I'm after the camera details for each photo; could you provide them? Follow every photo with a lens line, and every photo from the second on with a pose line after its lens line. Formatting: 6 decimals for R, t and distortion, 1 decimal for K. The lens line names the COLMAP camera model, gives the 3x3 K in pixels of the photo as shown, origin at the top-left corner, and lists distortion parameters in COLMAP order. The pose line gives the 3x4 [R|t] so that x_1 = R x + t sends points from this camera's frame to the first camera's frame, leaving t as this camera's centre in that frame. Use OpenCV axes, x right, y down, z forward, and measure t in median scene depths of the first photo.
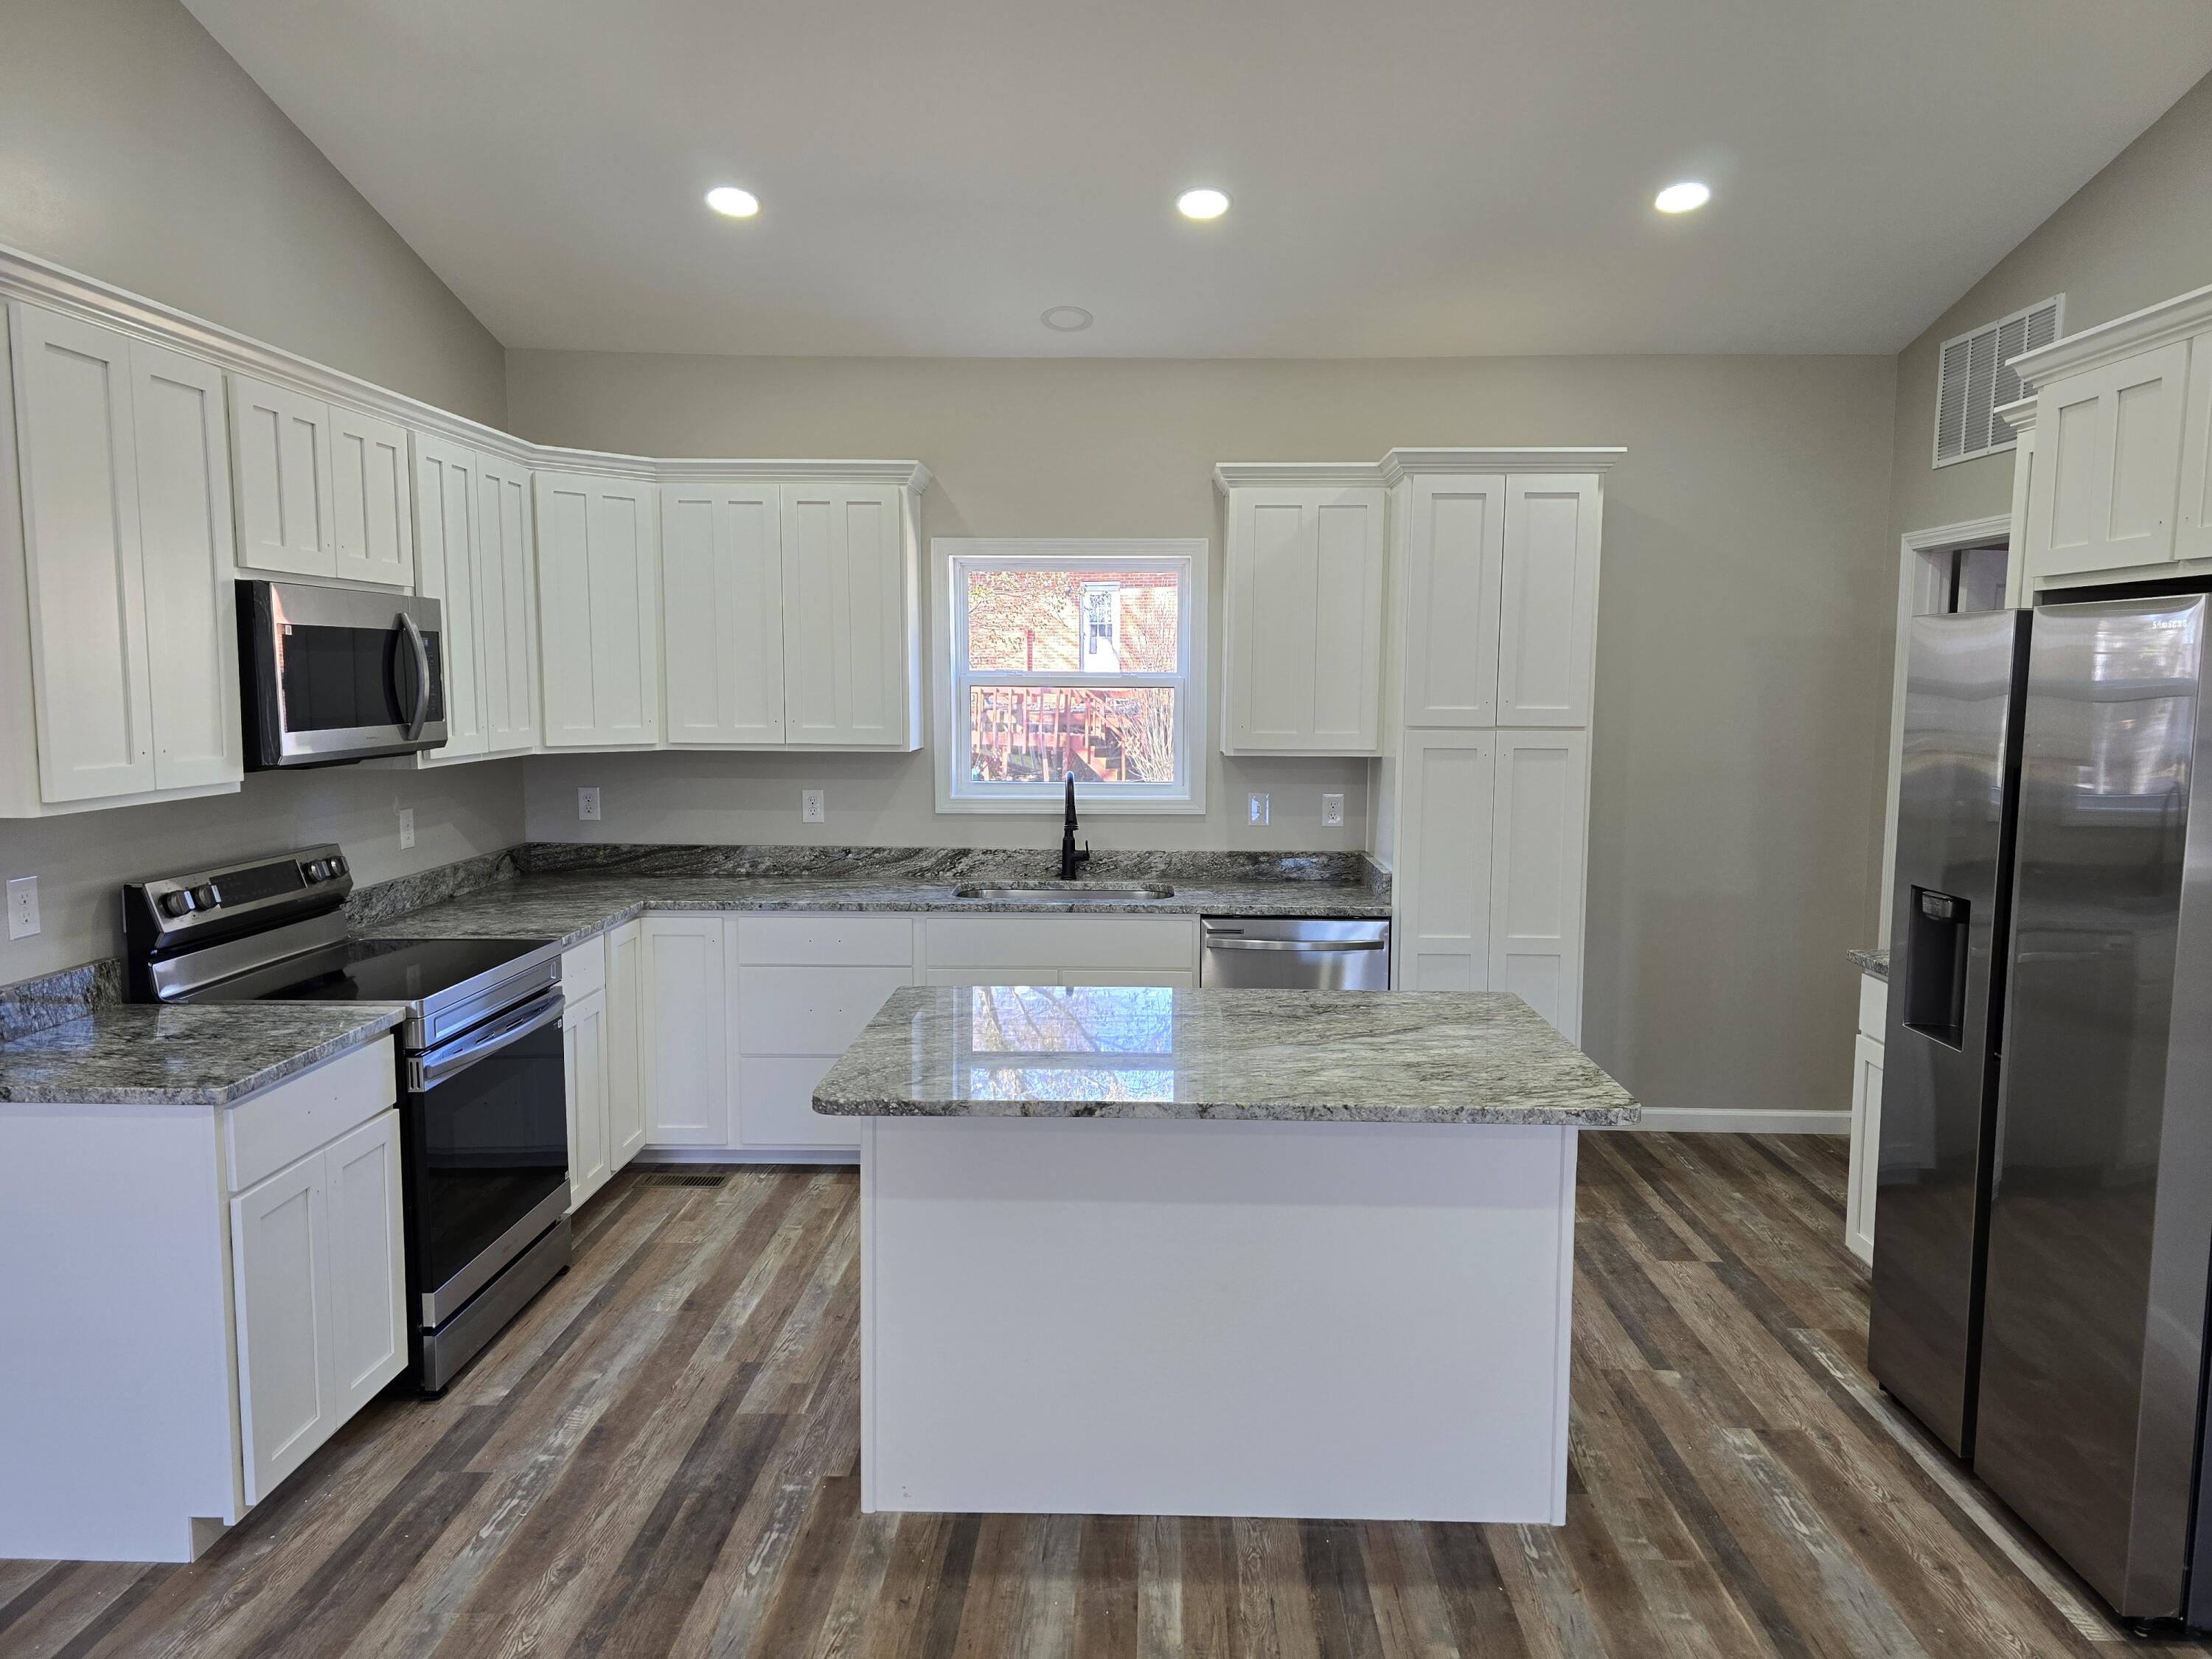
lens RADIAL K [[1467.5, 0, 1111.5], [0, 1467.5, 826.4], [0, 0, 1]] dist [0.002748, -0.000722]
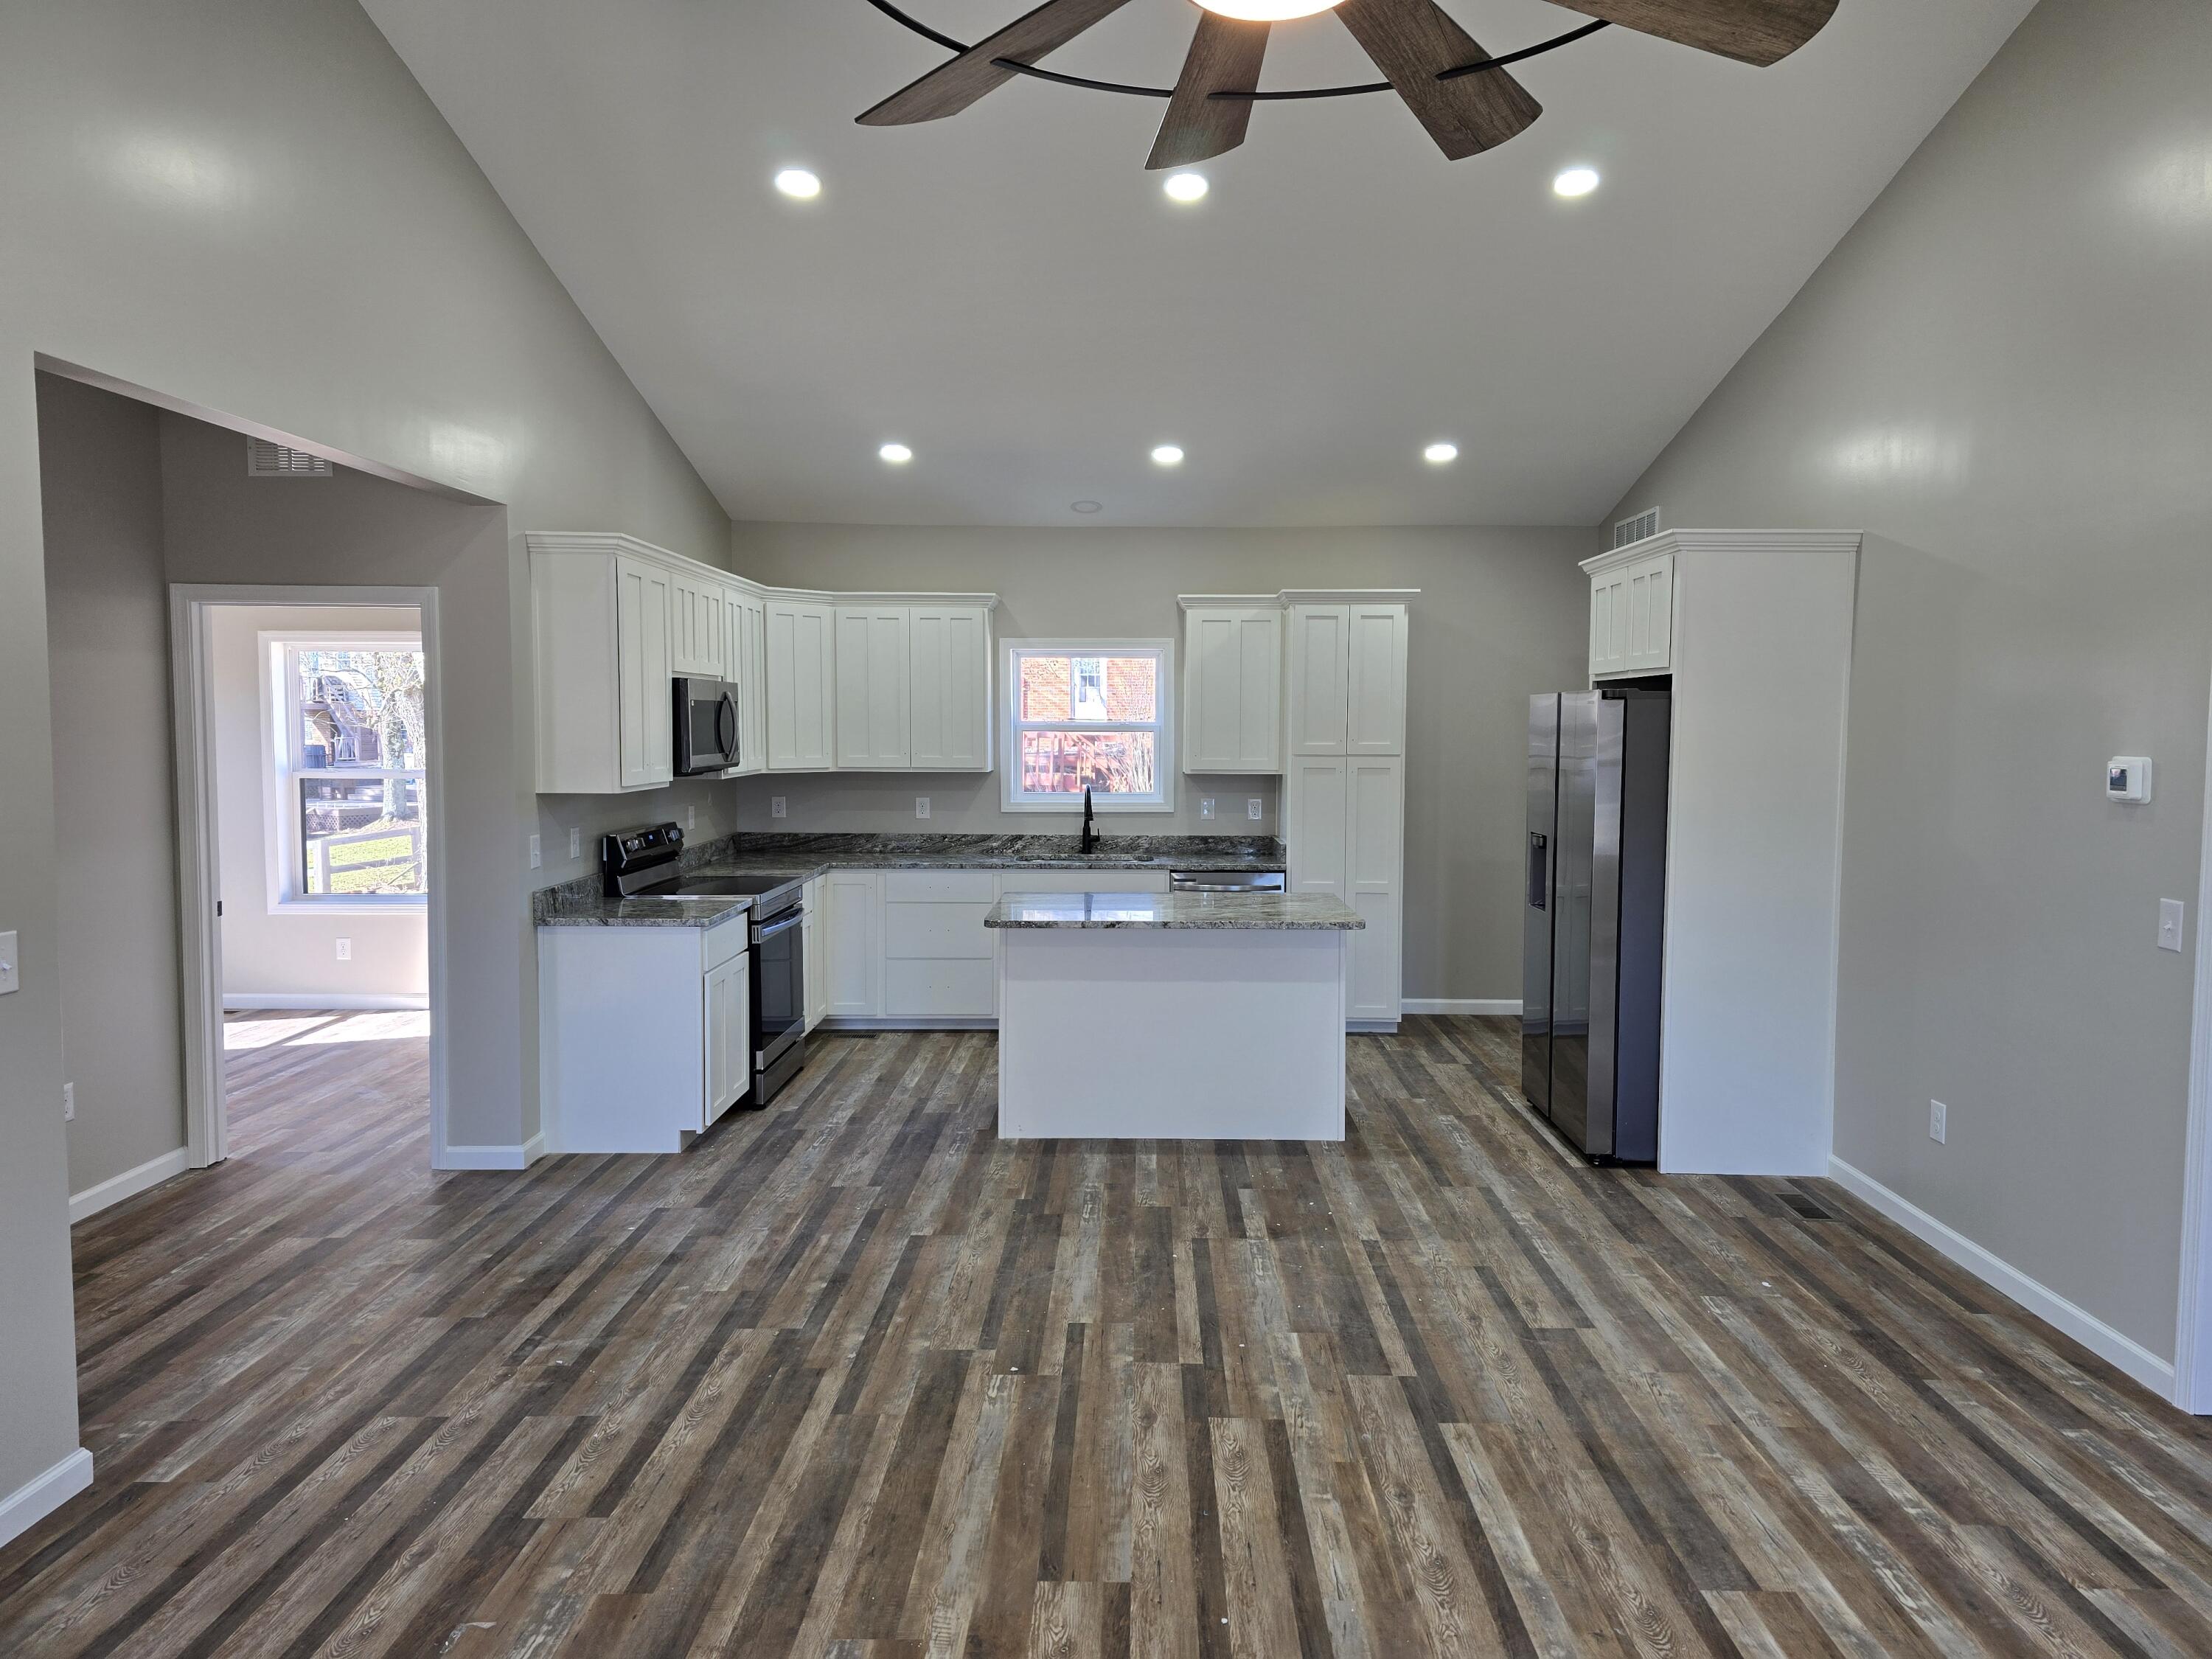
lens RADIAL K [[1467.5, 0, 1111.5], [0, 1467.5, 826.4], [0, 0, 1]] dist [0.002748, -0.000722]
pose [[0.999935, -0.002686, 0.011059, -0.023024], [0.003023, 0.999527, -0.030591, 0.063986], [-0.010972, 0.030623, 0.999471, -0.664895]]
